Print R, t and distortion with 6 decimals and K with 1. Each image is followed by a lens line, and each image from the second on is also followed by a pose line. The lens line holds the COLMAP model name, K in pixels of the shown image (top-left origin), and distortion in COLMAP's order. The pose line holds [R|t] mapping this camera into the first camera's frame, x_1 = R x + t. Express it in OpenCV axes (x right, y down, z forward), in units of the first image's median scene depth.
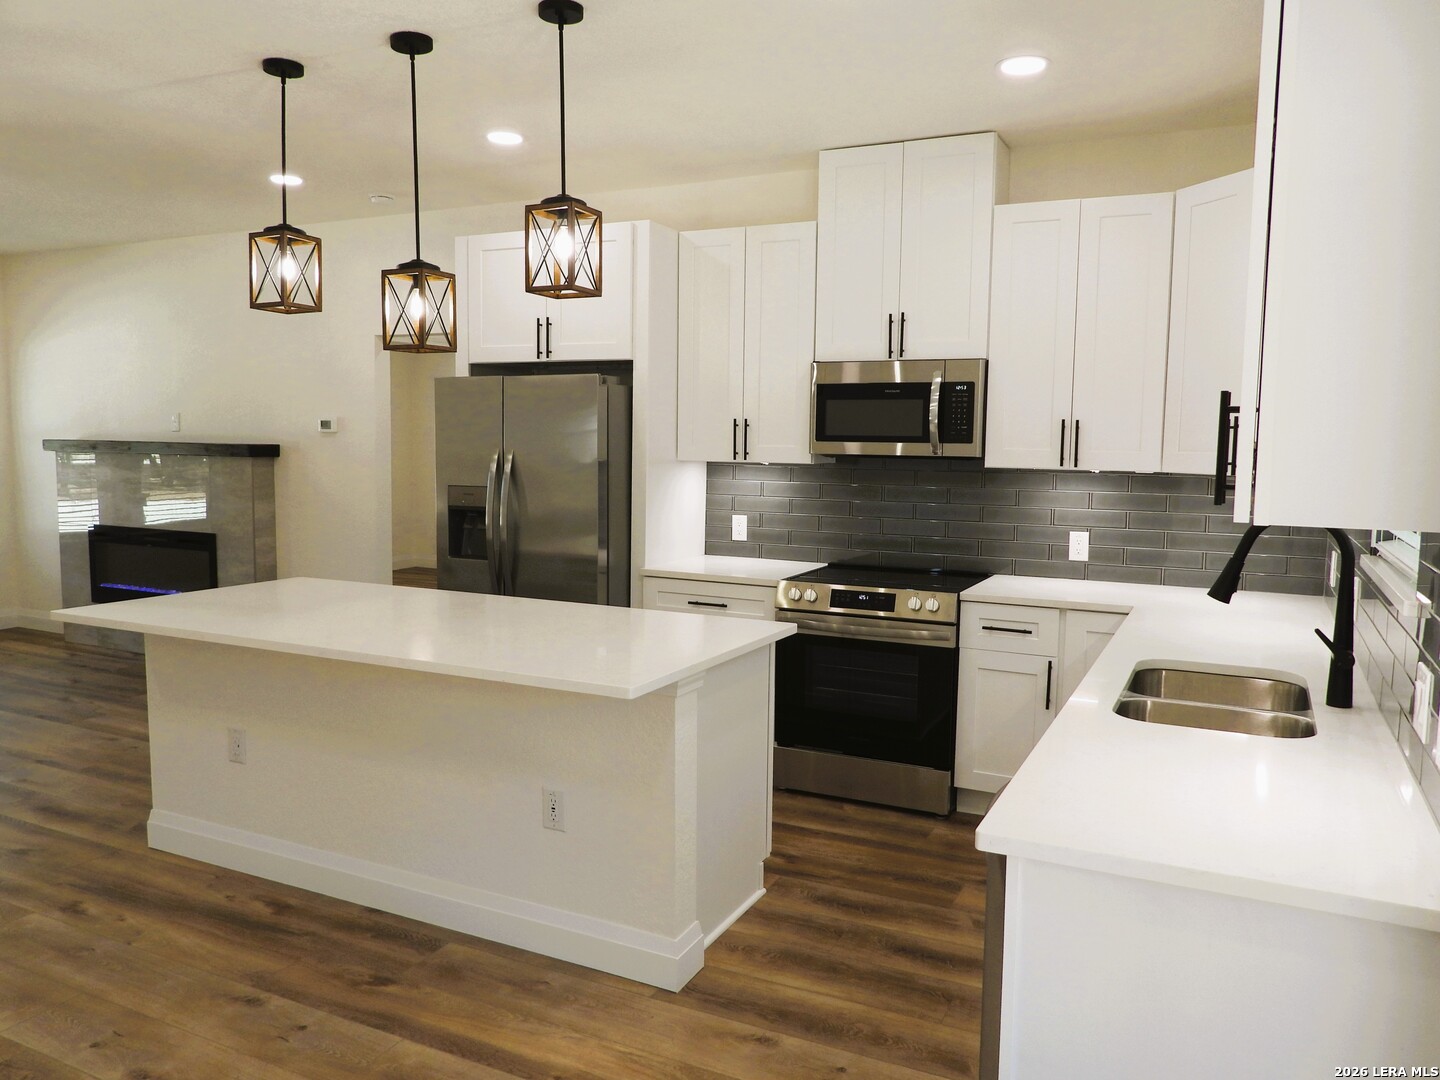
lens RADIAL K [[1067.8, 0, 720.0], [0, 1067.8, 540.0], [0, 0, 1]] dist [-0.010433, -0.002059]
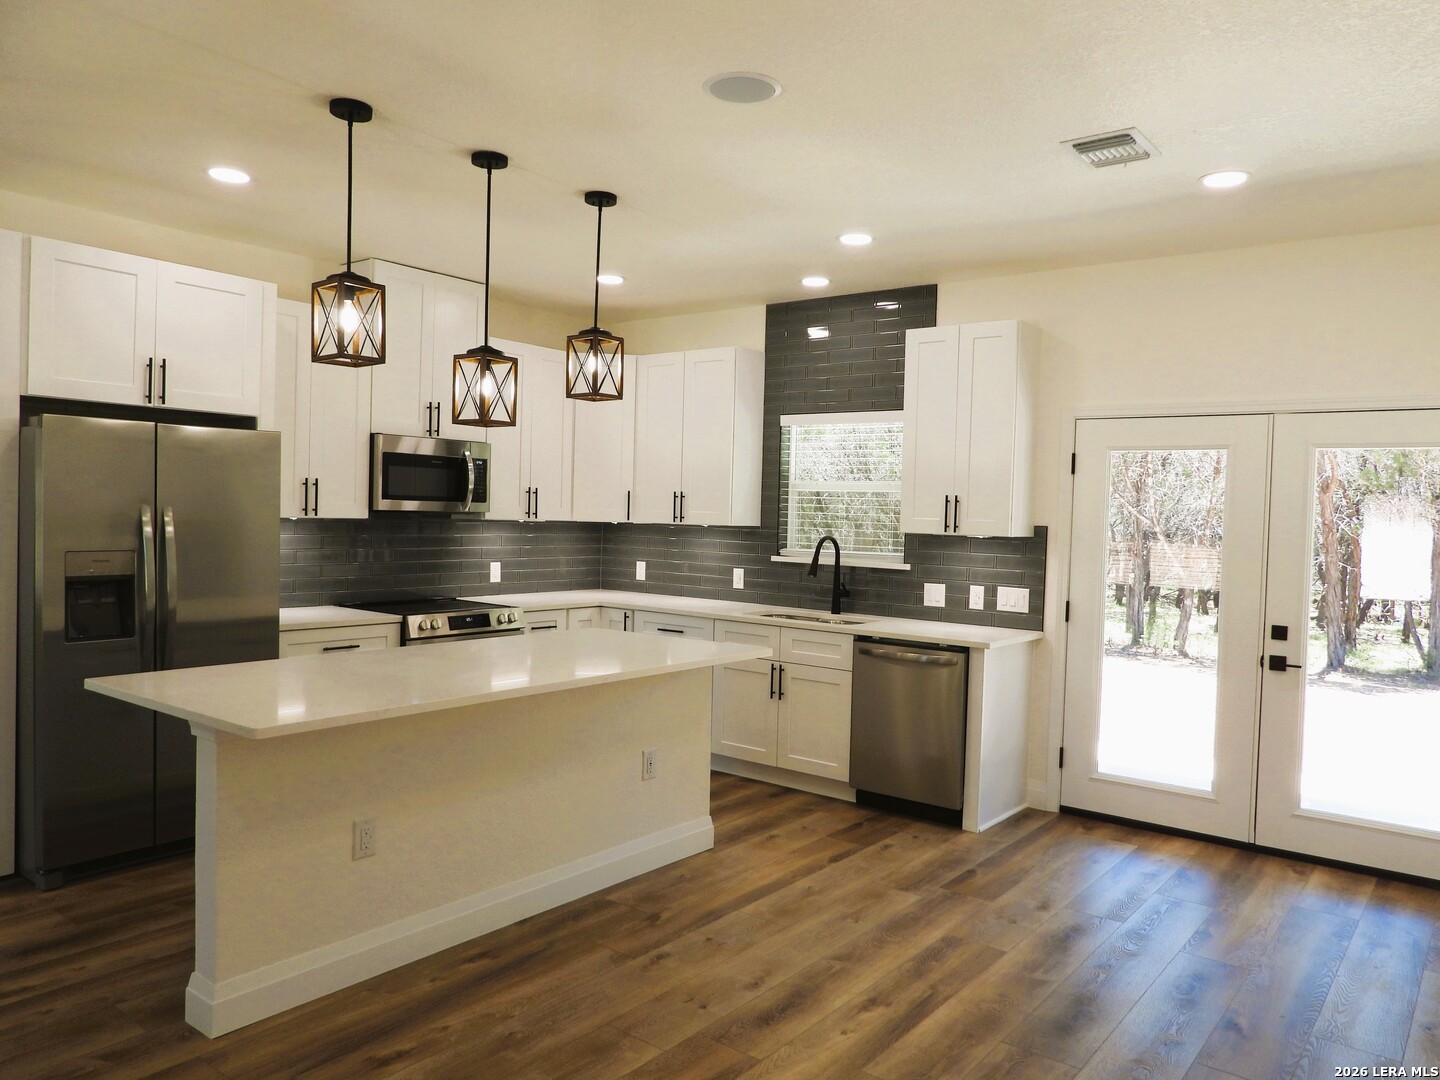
lens RADIAL K [[1034.2, 0, 721.3], [0, 1034.2, 541.0], [0, 0, 1]] dist [-0.014361, 0.000720]
pose [[0.204784, -0.034639, 0.978194, -1.061010], [0.070195, 0.997320, 0.020621, -0.047853], [-0.976287, 0.064442, 0.206667, 0.433593]]
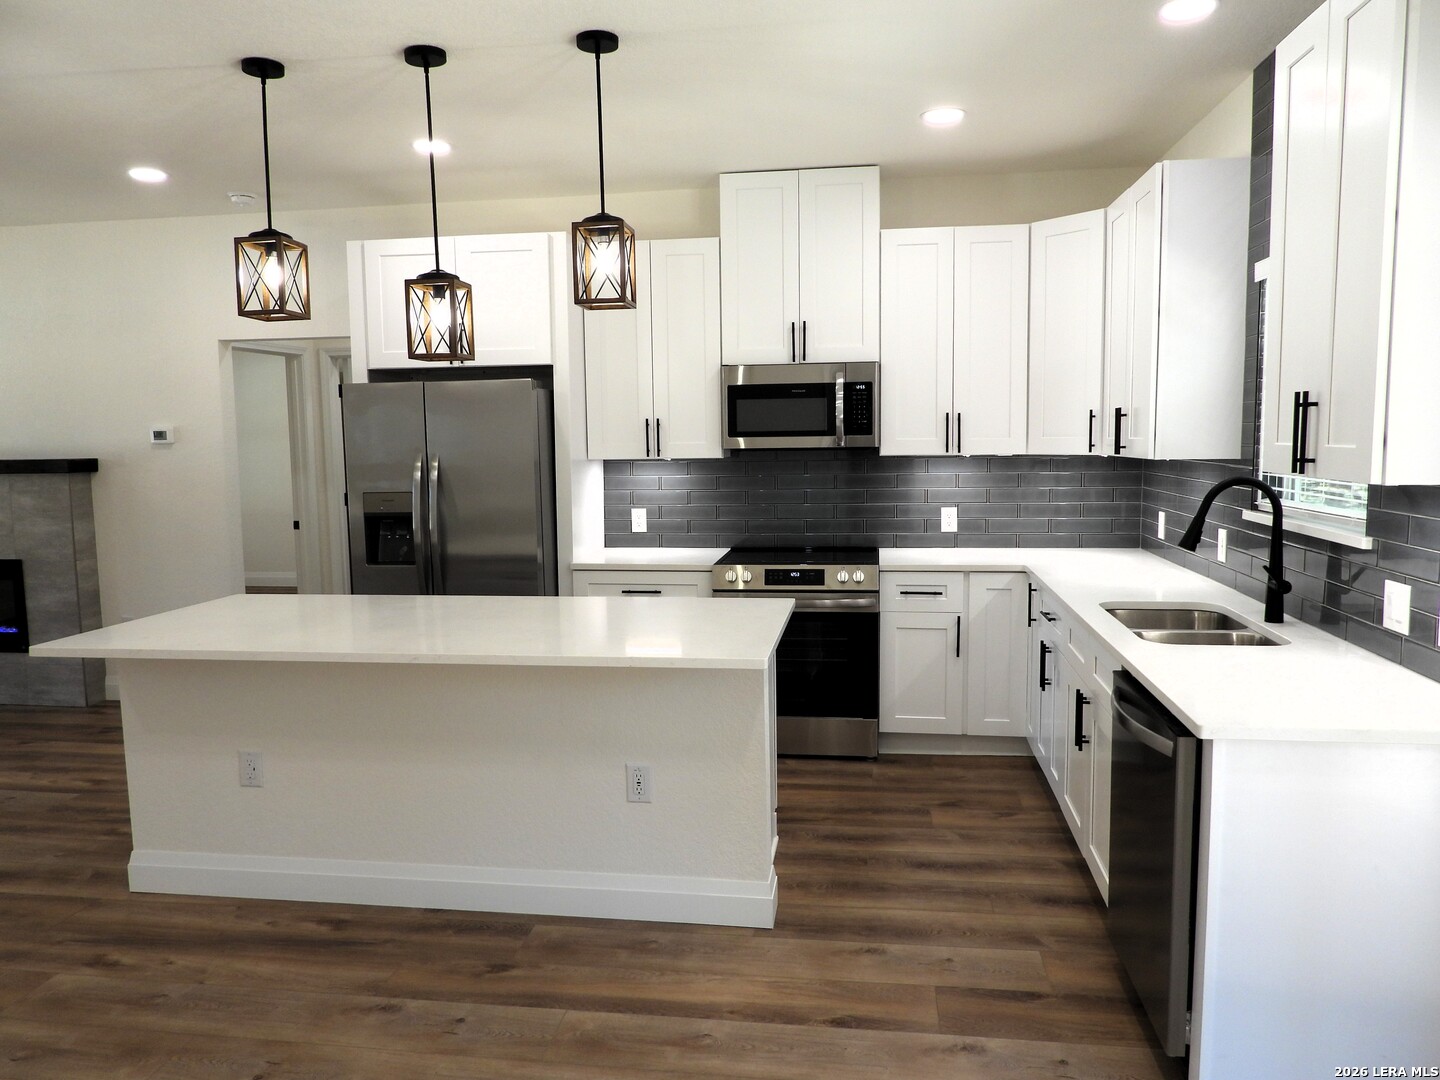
lens RADIAL K [[1034.2, 0, 721.3], [0, 1034.2, 541.0], [0, 0, 1]] dist [-0.014361, 0.000720]
pose [[0.951210, -0.059033, 0.302844, -0.272628], [0.056514, 0.998256, 0.017083, -0.004690], [-0.303325, 0.000866, 0.952887, -0.017407]]
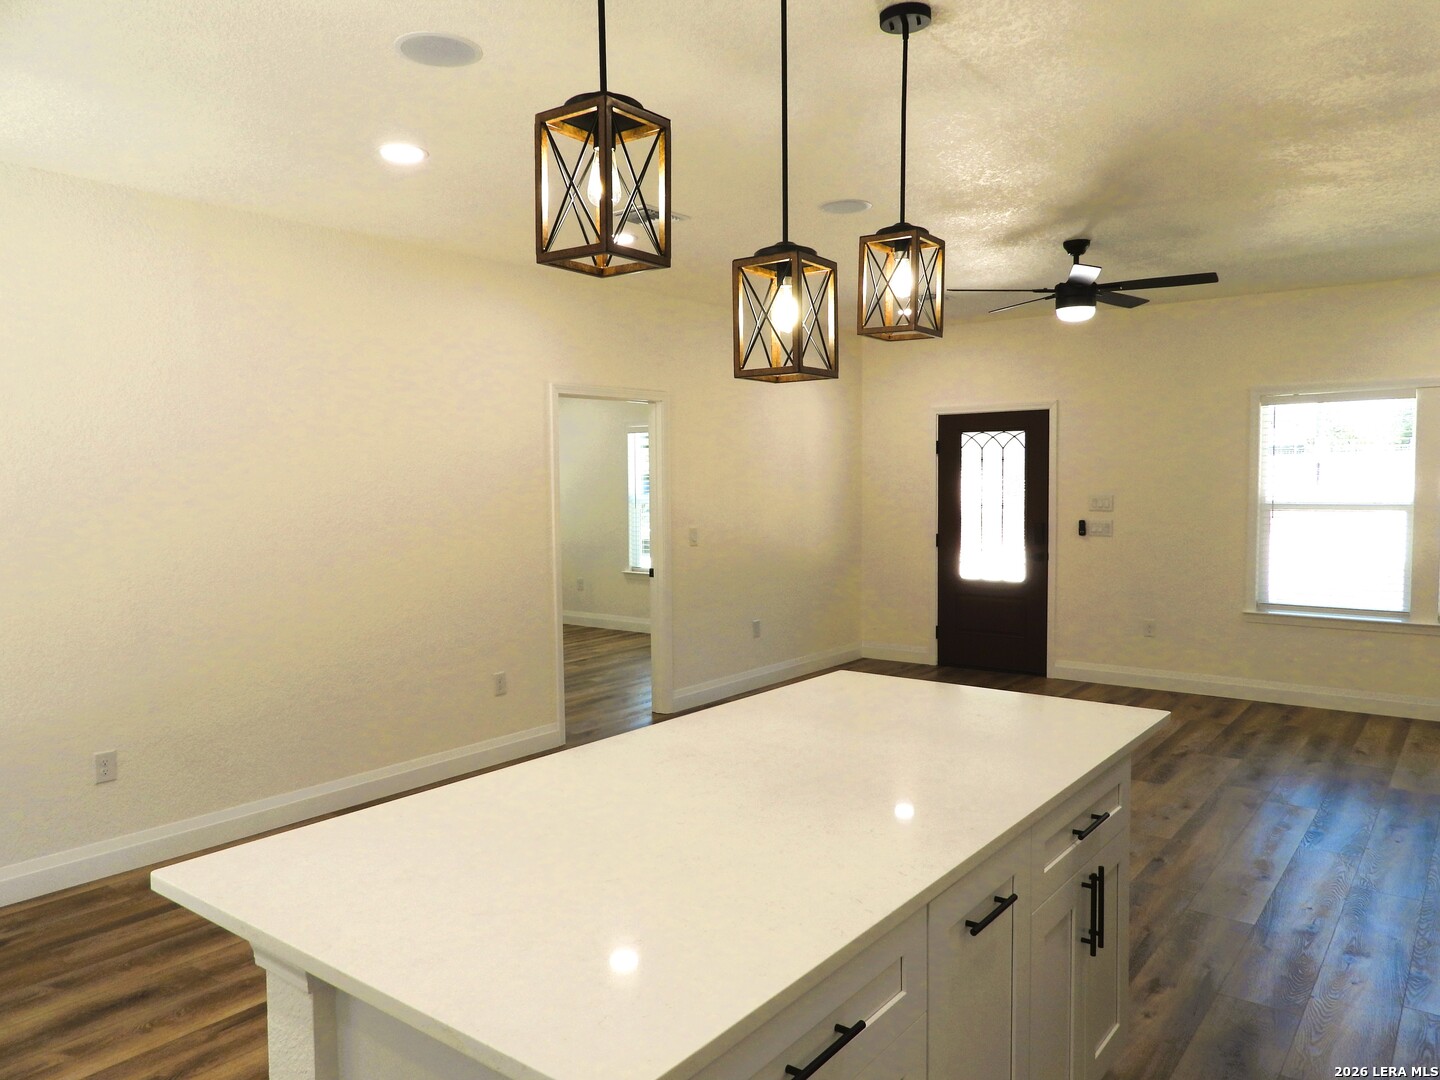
lens RADIAL K [[1034.2, 0, 721.3], [0, 1034.2, 541.0], [0, 0, 1]] dist [-0.014361, 0.000720]
pose [[-0.188362, 0.048633, -0.980895, 0.302497], [-0.089231, 0.993795, 0.066407, -0.093190], [0.978037, 0.100035, -0.182854, 0.881676]]
